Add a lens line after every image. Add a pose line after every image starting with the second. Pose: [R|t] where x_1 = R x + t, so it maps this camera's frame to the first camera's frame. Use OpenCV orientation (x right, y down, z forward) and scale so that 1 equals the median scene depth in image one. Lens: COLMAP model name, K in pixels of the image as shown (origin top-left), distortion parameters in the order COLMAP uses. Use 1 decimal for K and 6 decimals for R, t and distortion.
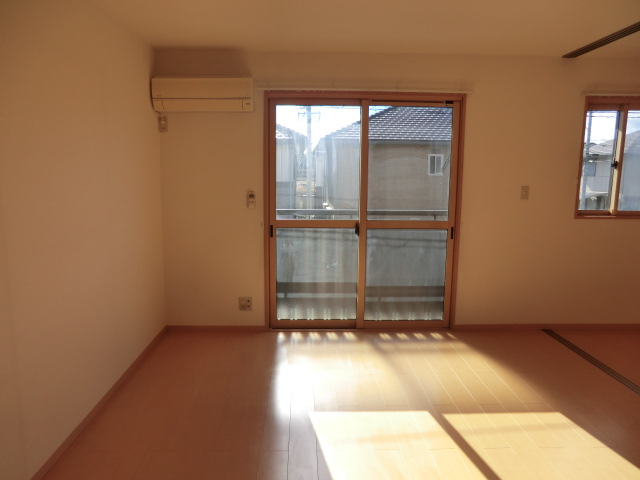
lens RADIAL K [[454.7, 0, 320.0], [0, 454.7, 240.0], [0, 0, 1]] dist [-0.033791, 0.001496]
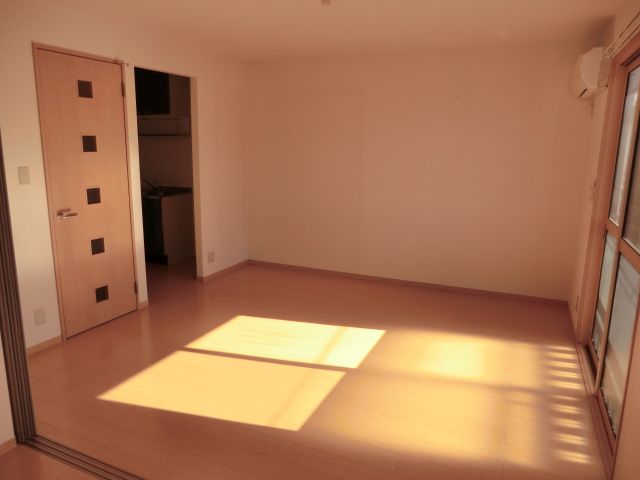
lens RADIAL K [[454.7, 0, 320.0], [0, 454.7, 240.0], [0, 0, 1]] dist [-0.033791, 0.001496]
pose [[-0.401092, 0.181257, -0.897926, 0.878290], [-0.189421, 0.942631, 0.274893, -0.128339], [0.896239, 0.280343, -0.343748, 0.915166]]
